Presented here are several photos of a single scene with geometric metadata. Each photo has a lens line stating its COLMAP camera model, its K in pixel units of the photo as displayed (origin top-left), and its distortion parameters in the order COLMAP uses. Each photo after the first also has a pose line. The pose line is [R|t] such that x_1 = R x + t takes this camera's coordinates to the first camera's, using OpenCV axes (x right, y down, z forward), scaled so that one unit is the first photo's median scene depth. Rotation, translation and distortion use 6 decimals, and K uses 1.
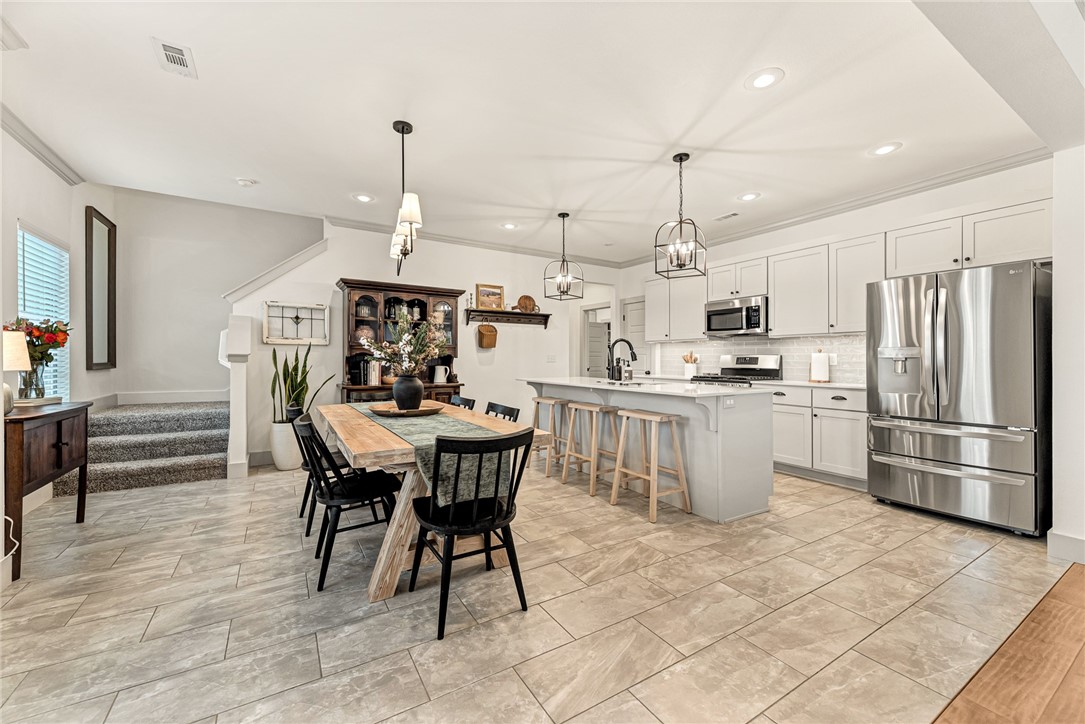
lens RADIAL K [[428.6, 0, 535.7], [0, 428.6, 359.0], [0, 0, 1]] dist [0.011907, -0.004090]
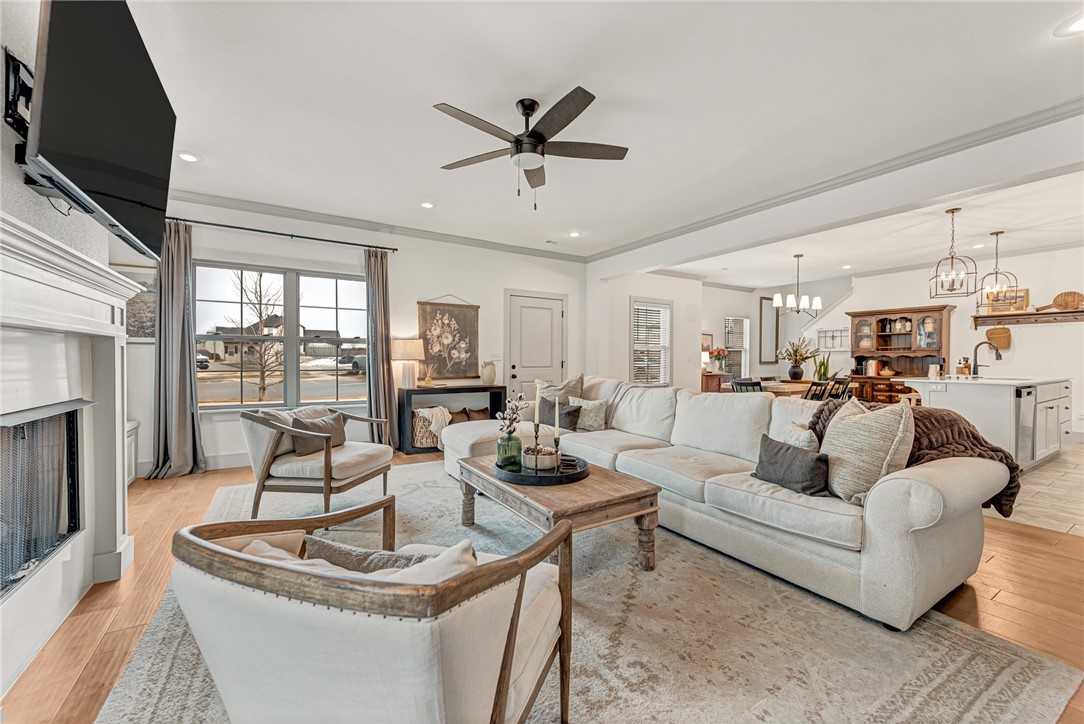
lens RADIAL K [[428.2, 0, 546.8], [0, 428.2, 363.8], [0, 0, 1]] dist [0.011907, -0.004090]
pose [[0.019155, 0.005961, -0.999799, 1.194995], [0.000340, 0.999982, 0.005969, 0.007128], [0.999816, -0.000454, 0.019153, -0.226065]]
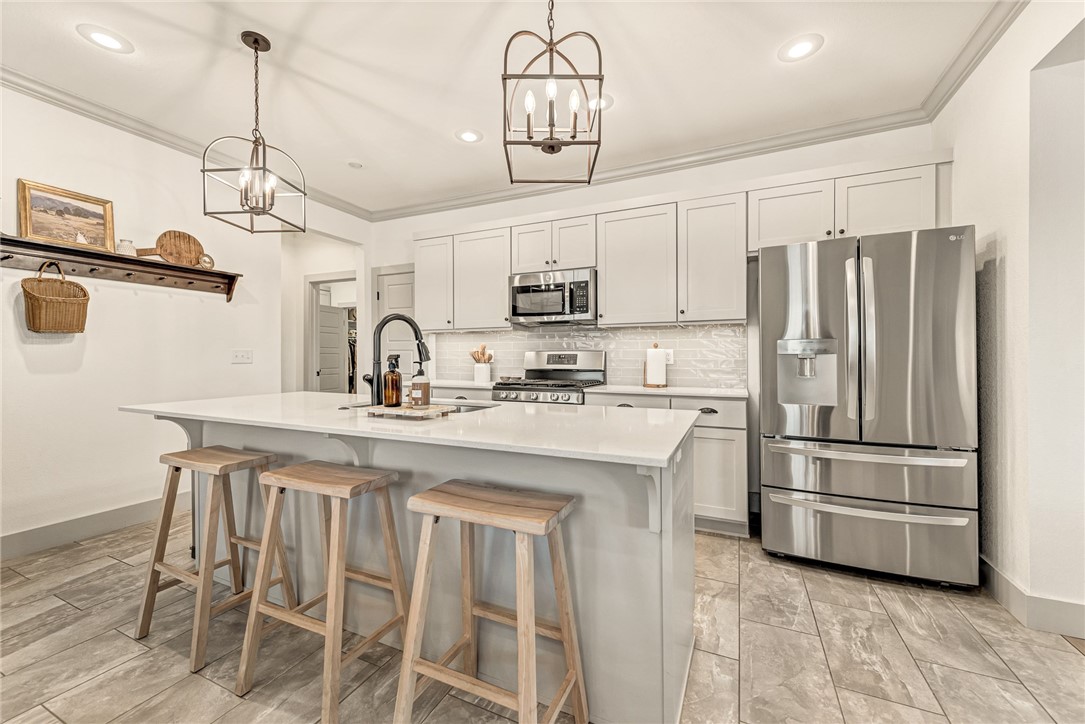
lens RADIAL K [[439.9, 0, 542.2], [0, 439.9, 353.8], [0, 0, 1]] dist [0.003912, -0.000315]
pose [[0.829685, 0.000384, 0.558232, 0.054719], [0.003630, 0.999975, -0.006082, -0.000601], [-0.558220, 0.007073, 0.829663, 0.441653]]
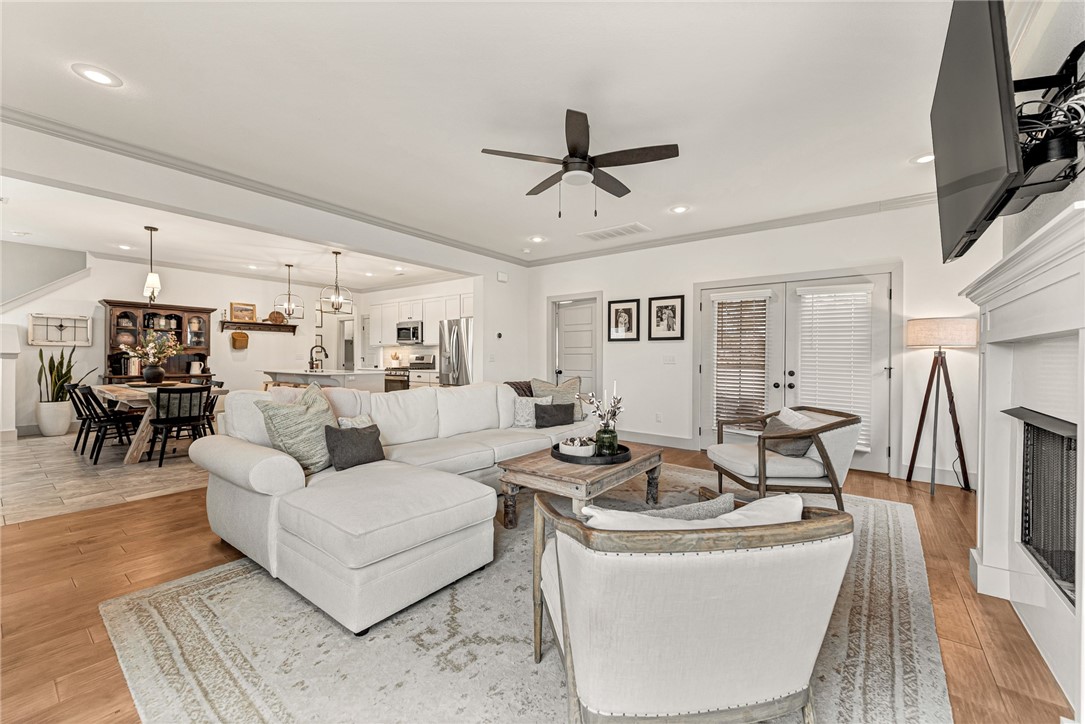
lens RADIAL K [[428.6, 0, 539.4], [0, 428.6, 358.6], [0, 0, 1]] dist [0.011907, -0.004090]
pose [[0.930331, 0.001754, 0.366718, 0.339614], [-0.002680, 0.999994, 0.002016, 0.000023], [-0.366712, -0.002858, 0.930330, -0.800090]]
